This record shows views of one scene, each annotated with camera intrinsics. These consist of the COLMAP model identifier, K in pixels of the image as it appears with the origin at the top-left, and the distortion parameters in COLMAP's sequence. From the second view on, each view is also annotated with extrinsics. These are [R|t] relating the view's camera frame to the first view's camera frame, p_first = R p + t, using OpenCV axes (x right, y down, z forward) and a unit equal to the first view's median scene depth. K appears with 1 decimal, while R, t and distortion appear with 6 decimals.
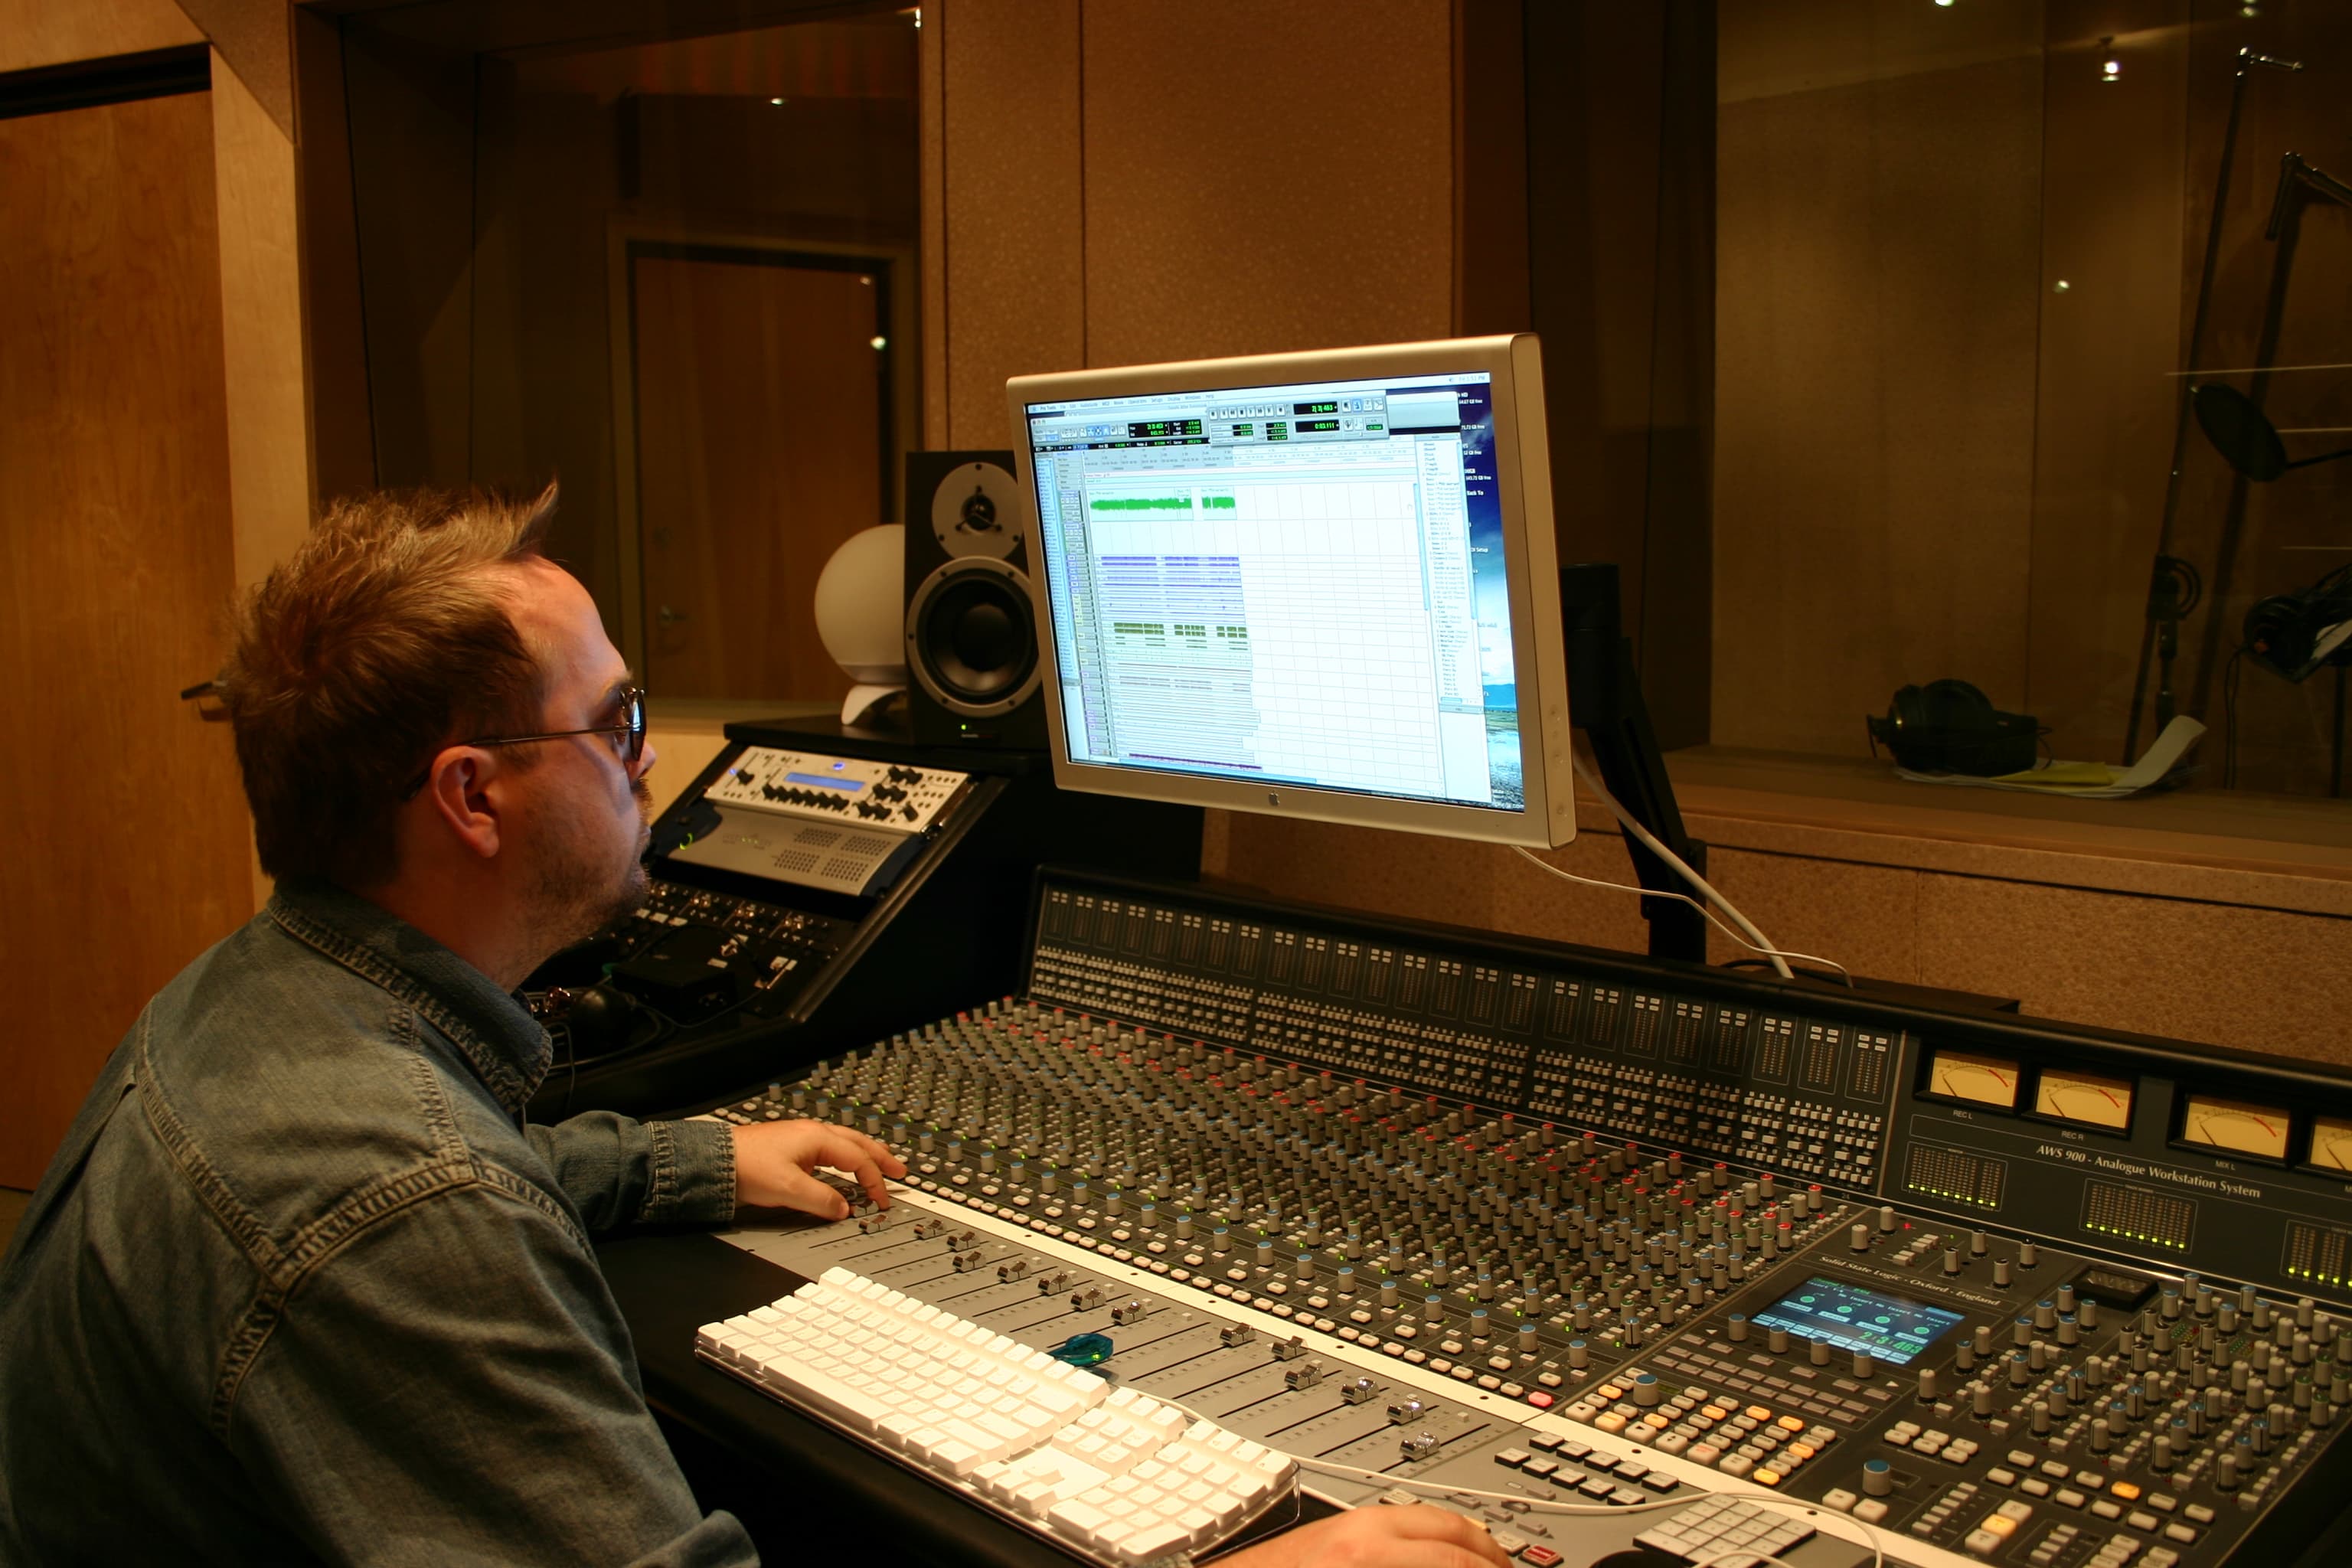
lens RADIAL K [[2224.0, 0, 1176.0], [0, 2224.0, 784.0], [0, 0, 1]] dist [-0.125511, 0.137382]
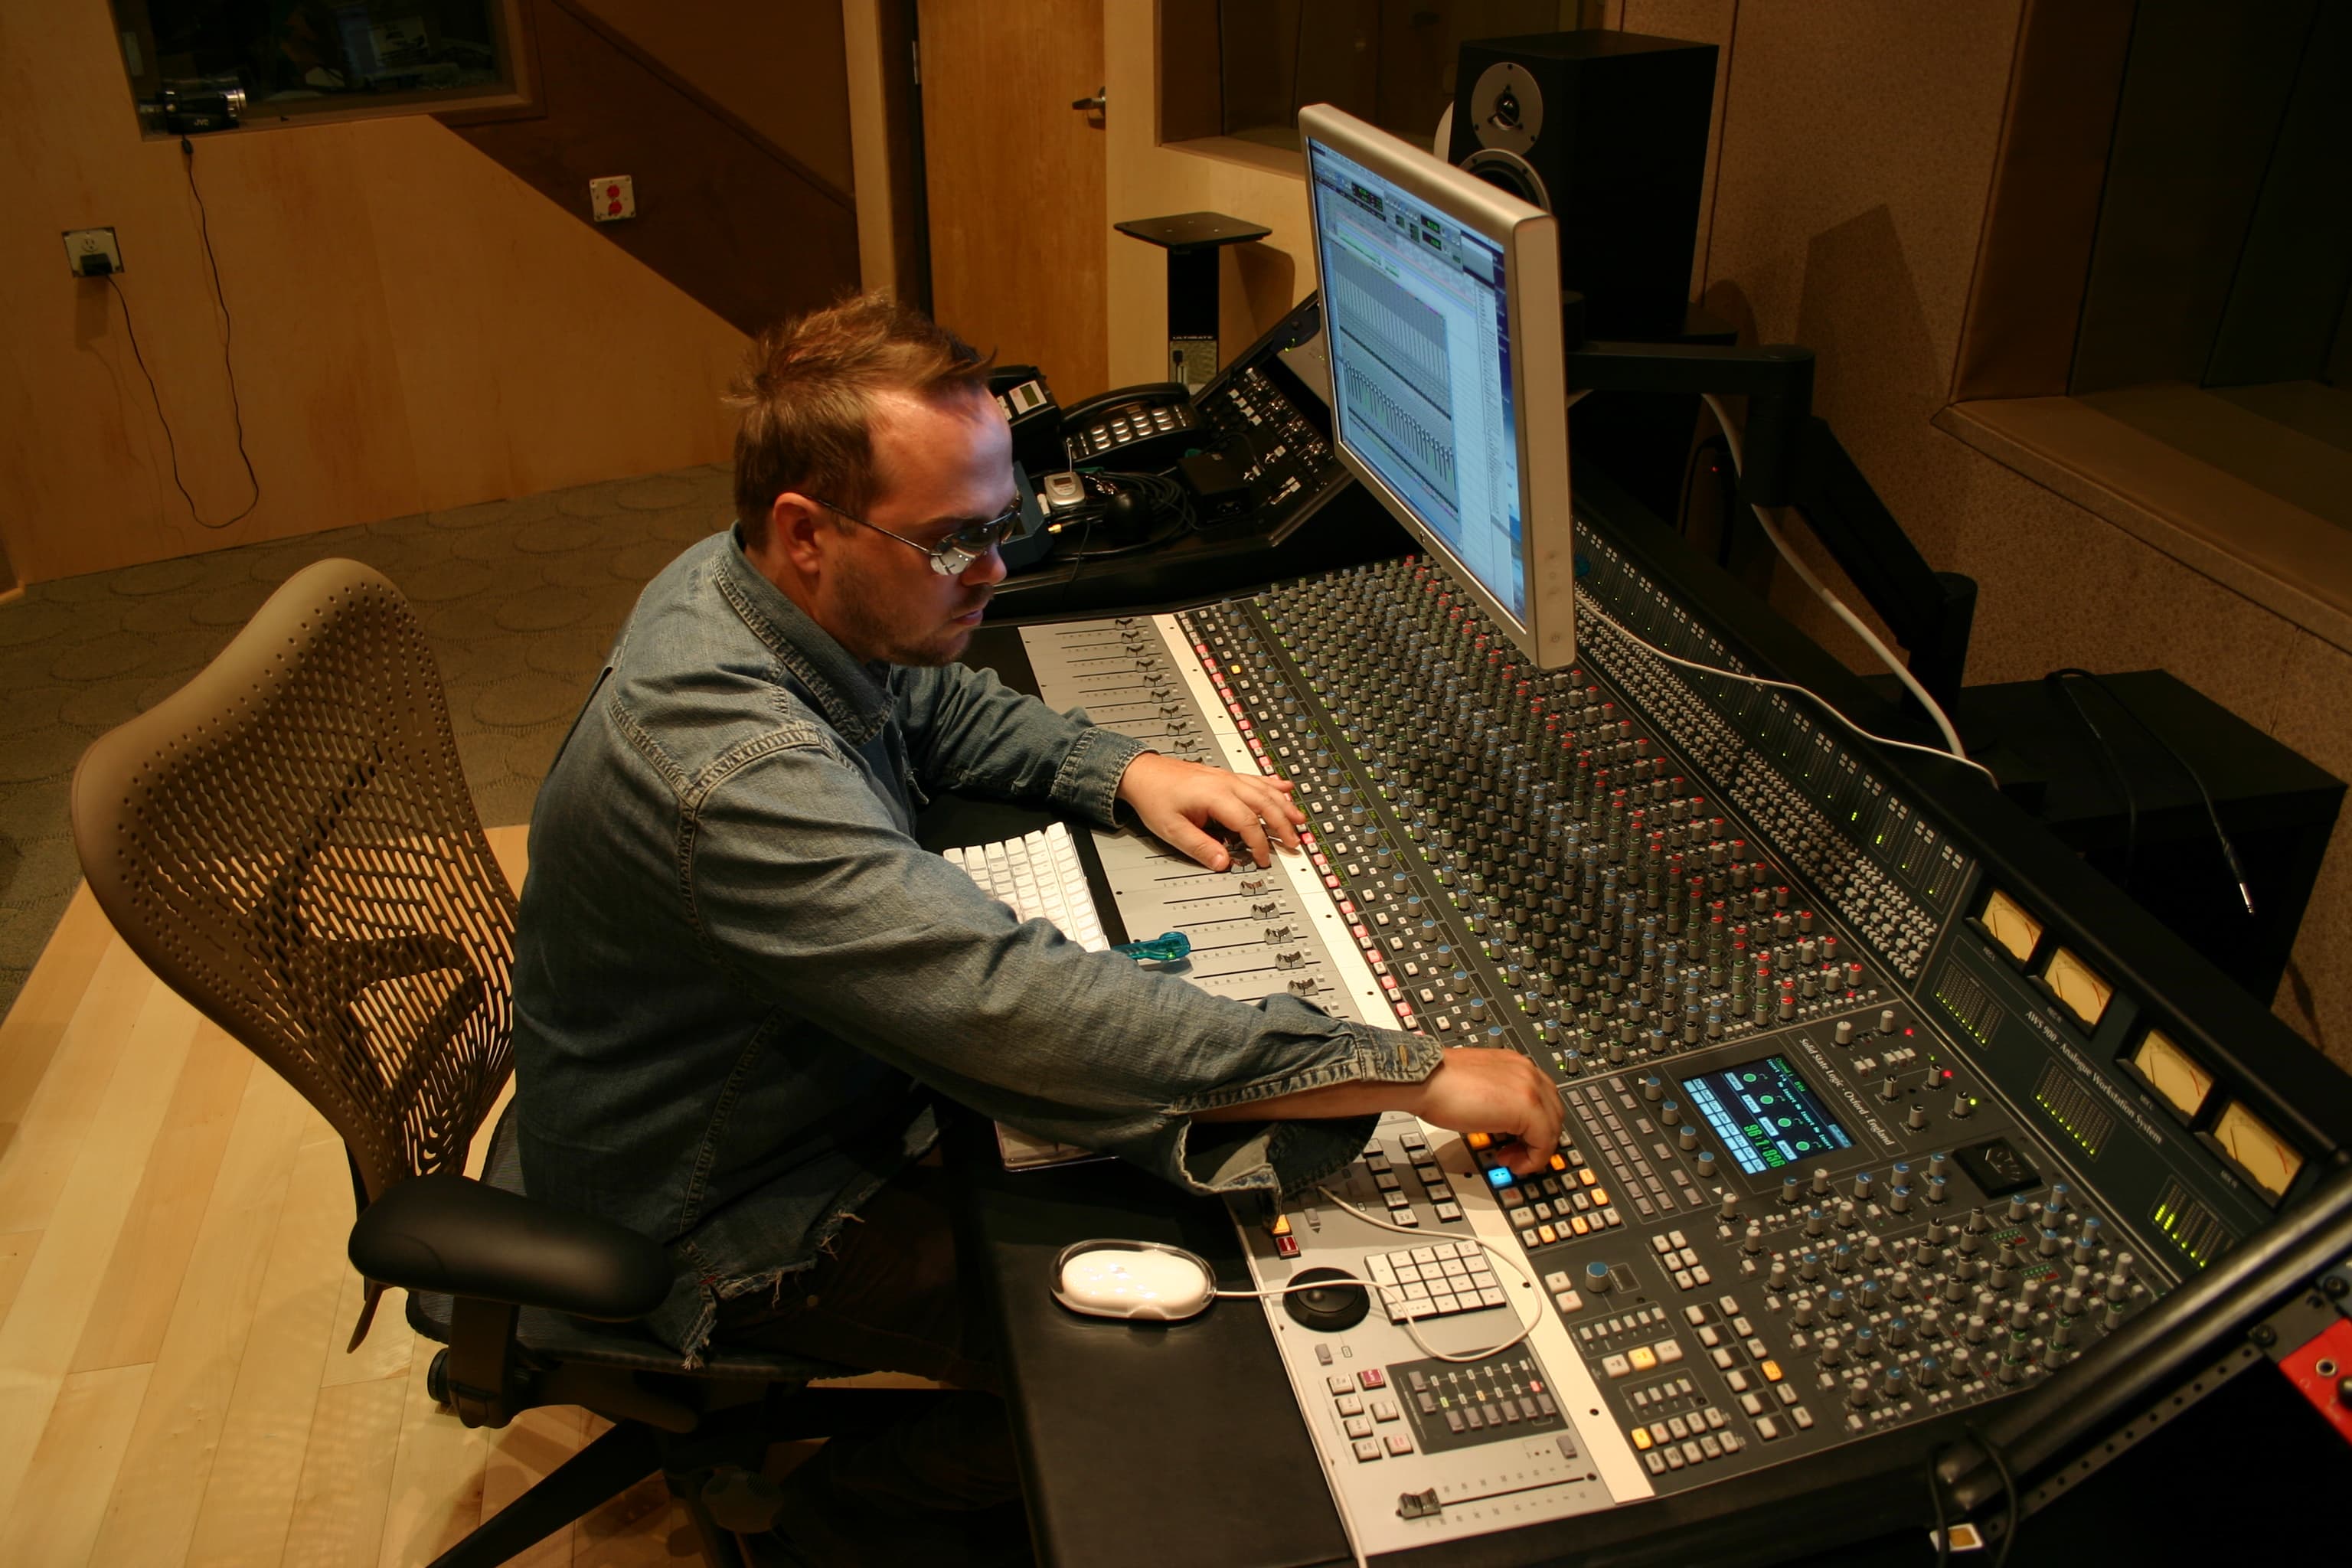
lens RADIAL K [[1909.0, 0, 1176.0], [0, 1909.0, 784.0], [0, 0, 1]] dist [-0.152008, 0.141906]
pose [[0.862381, 0.248704, -0.440960, 0.324181], [-0.068048, 0.920055, 0.385834, -0.199795], [0.501666, -0.302730, 0.810361, 0.081031]]
